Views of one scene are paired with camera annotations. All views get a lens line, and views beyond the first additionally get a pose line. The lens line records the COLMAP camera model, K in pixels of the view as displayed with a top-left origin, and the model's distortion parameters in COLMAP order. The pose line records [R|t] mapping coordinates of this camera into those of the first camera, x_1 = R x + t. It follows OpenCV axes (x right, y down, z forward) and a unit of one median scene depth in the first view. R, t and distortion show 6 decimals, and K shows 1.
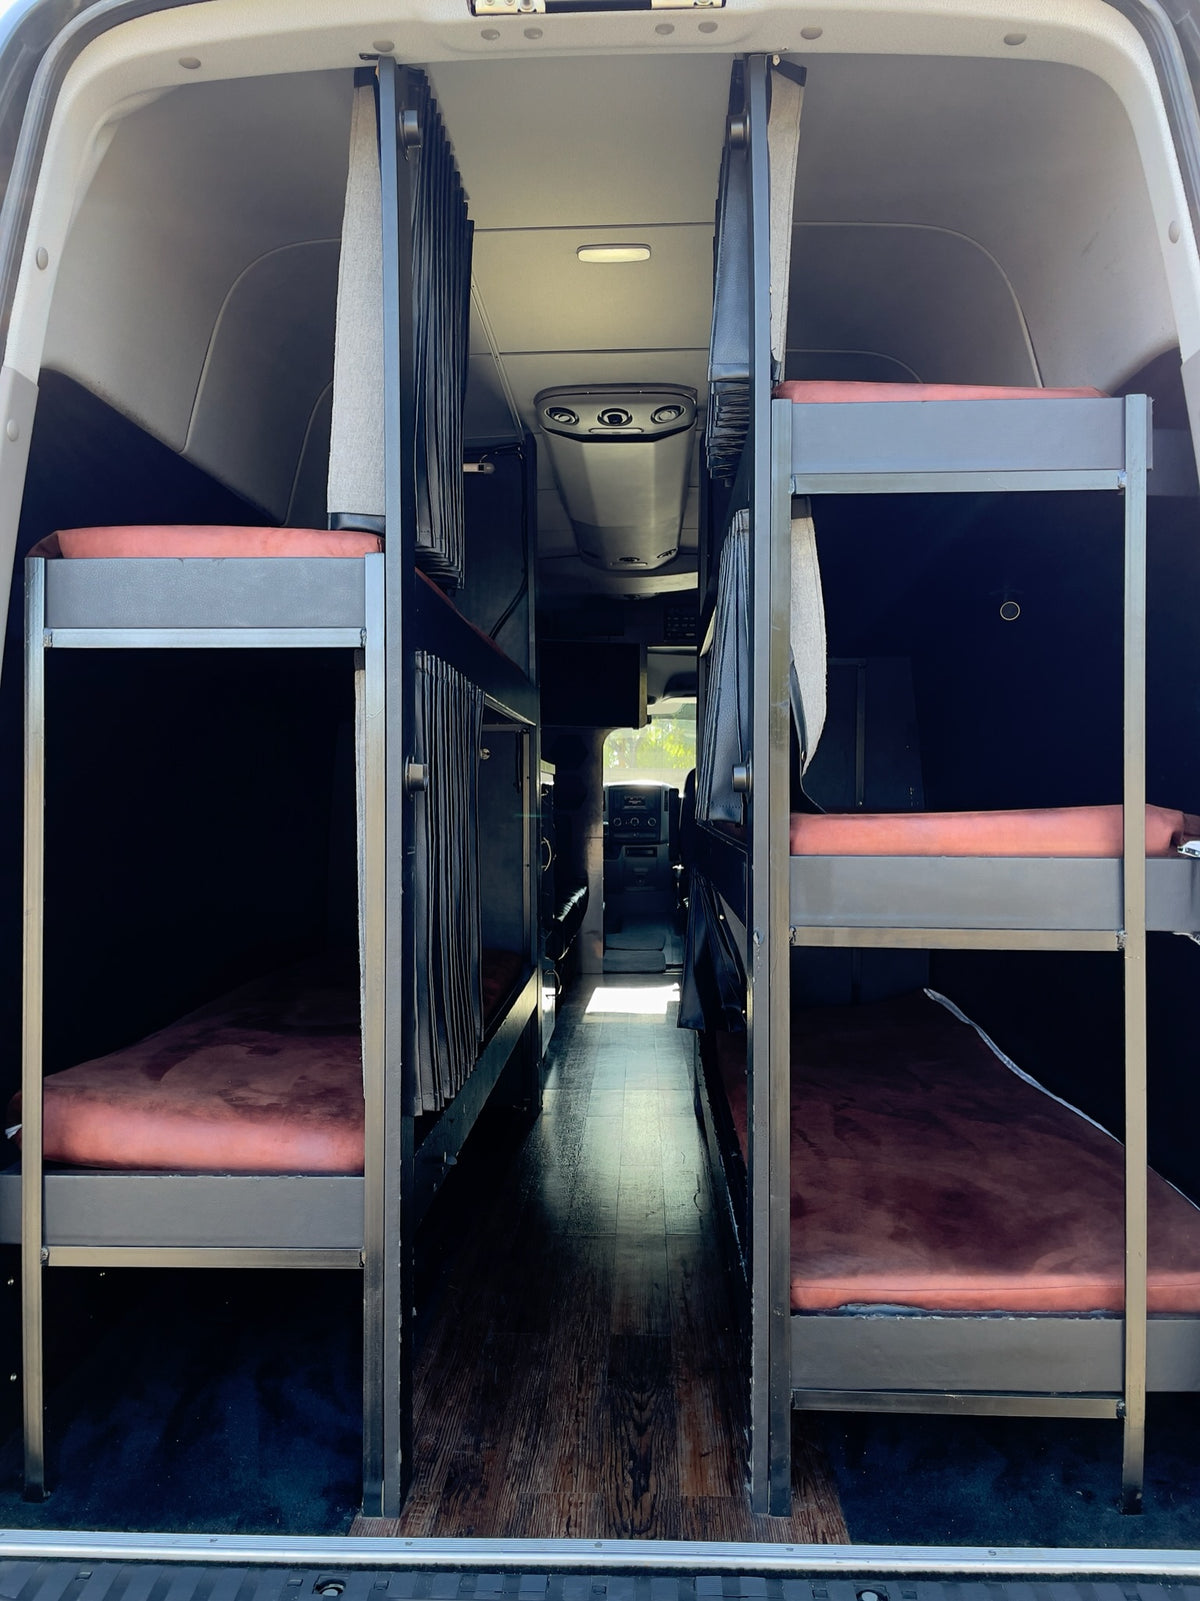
lens RADIAL K [[1207.5, 0, 589.0], [0, 1207.5, 794.8], [0, 0, 1]] dist [0.063945, -0.081761]
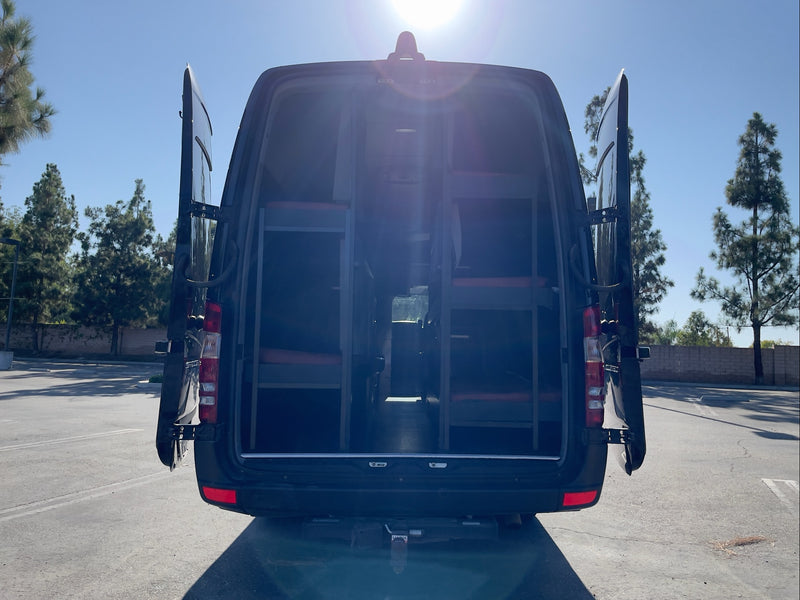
lens RADIAL K [[603.4, 0, 397.6], [0, 603.4, 297.3], [0, 0, 1]] dist [0.063945, -0.081761]
pose [[0.999168, 0.024323, 0.032725, -0.071200], [-0.020892, 0.994629, -0.101374, 0.280392], [-0.035015, 0.100606, 0.994310, -0.931408]]
